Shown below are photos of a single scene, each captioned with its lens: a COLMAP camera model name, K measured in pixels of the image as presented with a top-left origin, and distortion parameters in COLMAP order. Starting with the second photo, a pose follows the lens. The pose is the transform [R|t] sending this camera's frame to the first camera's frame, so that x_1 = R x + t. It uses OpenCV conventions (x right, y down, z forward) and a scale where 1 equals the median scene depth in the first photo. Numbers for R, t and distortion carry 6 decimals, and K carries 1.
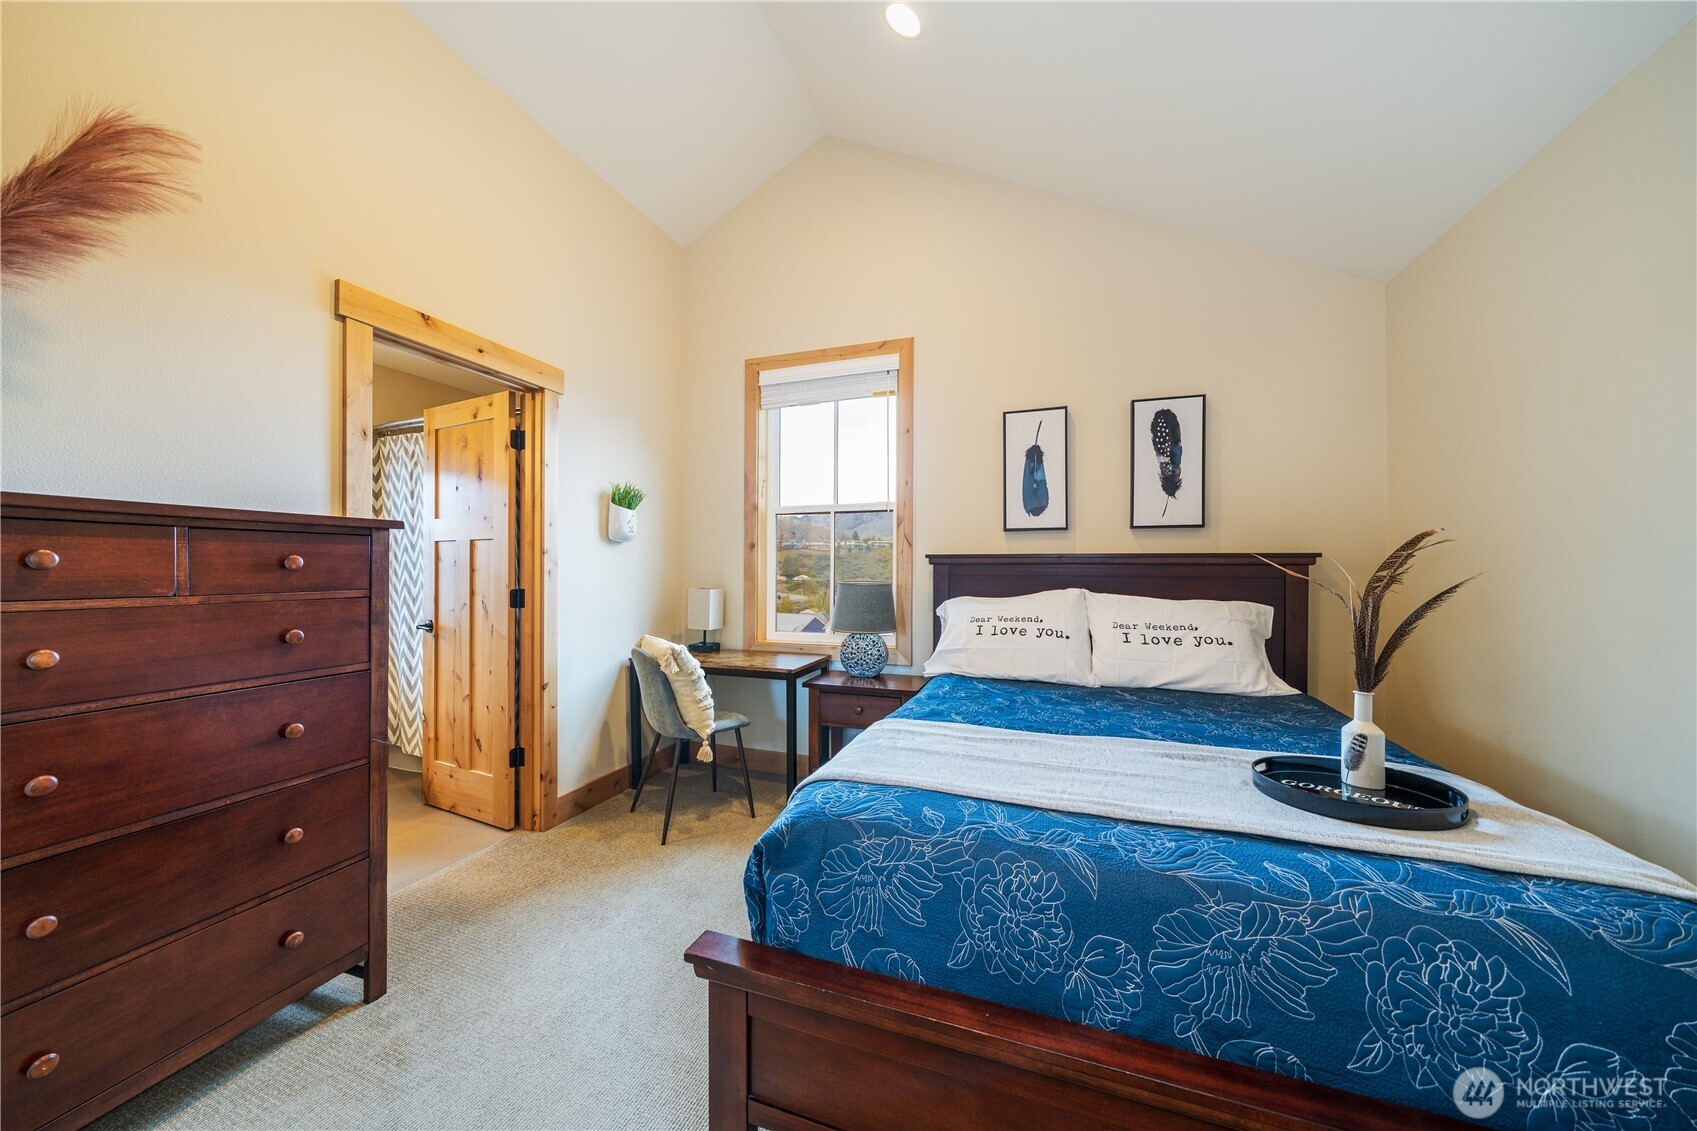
lens RADIAL K [[587.6, 0, 836.9], [0, 587.6, 568.0], [0, 0, 1]] dist [0.000803, 0.000034]
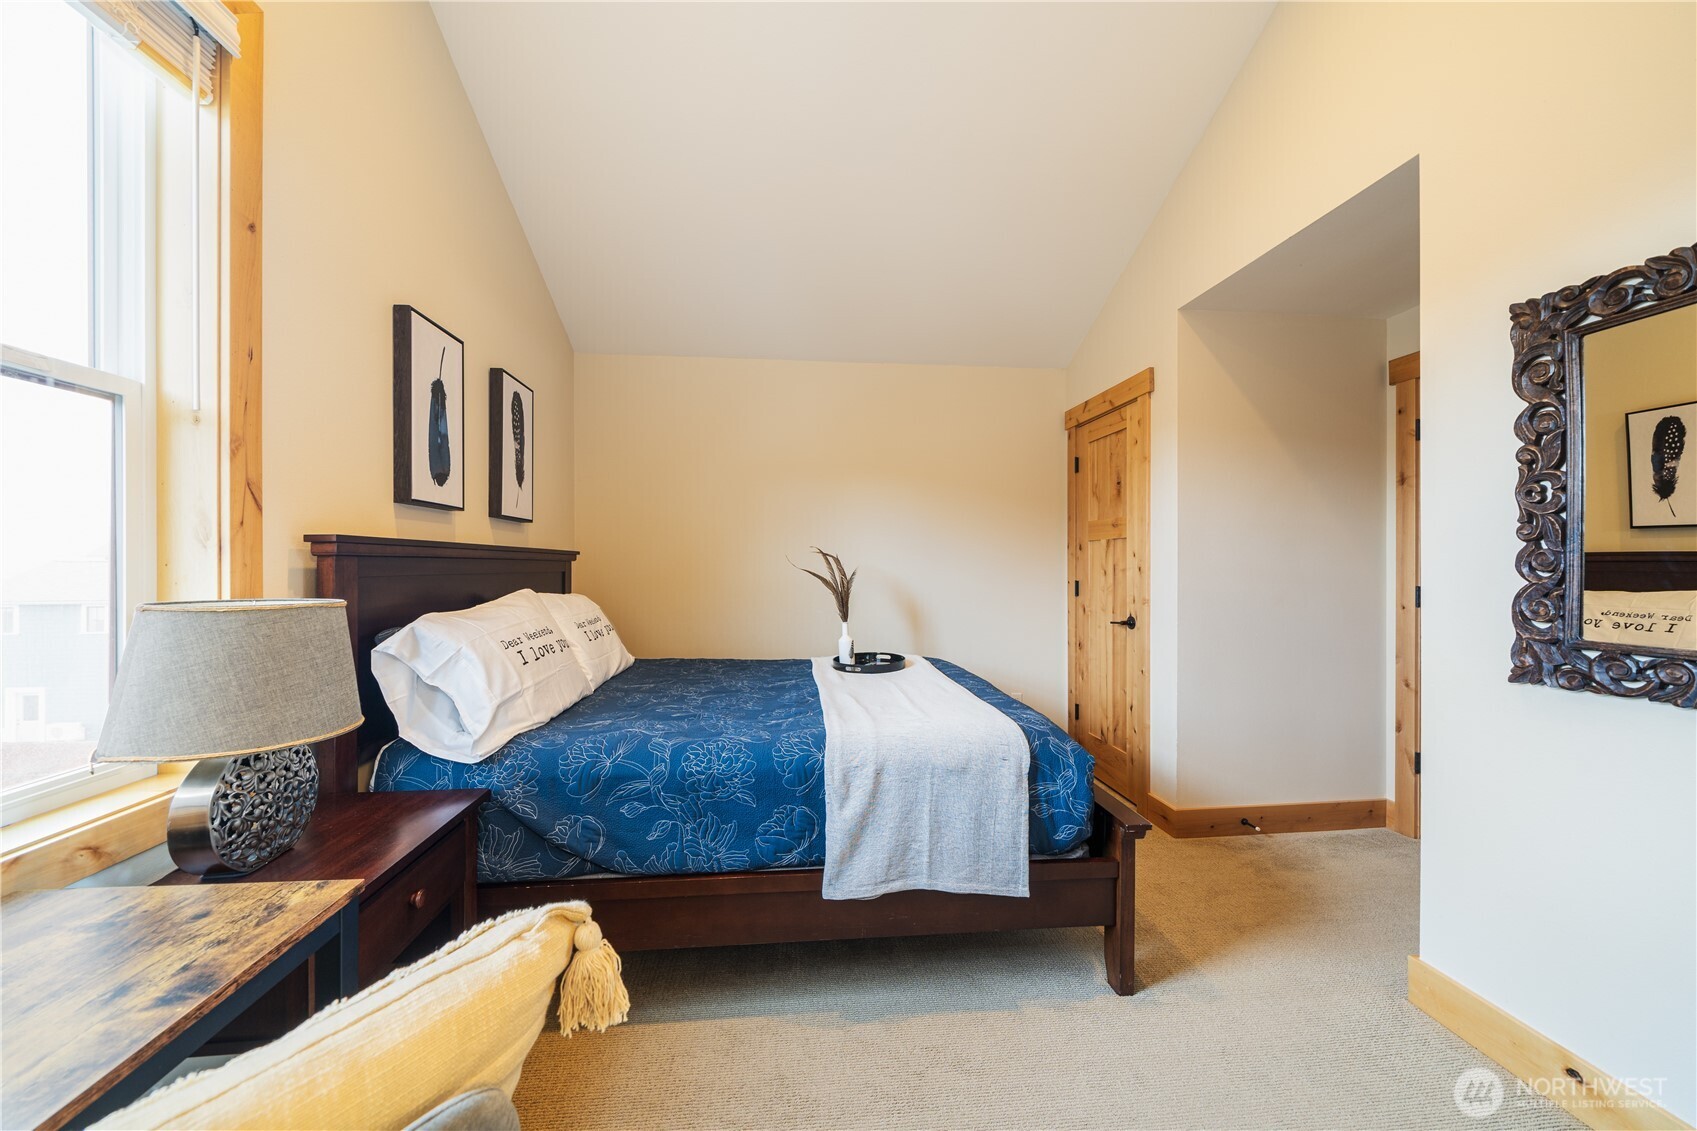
lens RADIAL K [[587.6, 0, 845.3], [0, 587.6, 568.6], [0, 0, 1]] dist [0.000803, 0.000034]
pose [[-0.451161, -0.006877, 0.892416, -0.478863], [-0.004695, 0.999975, 0.005333, 0.001560], [-0.892430, -0.001784, -0.451181, 0.890277]]
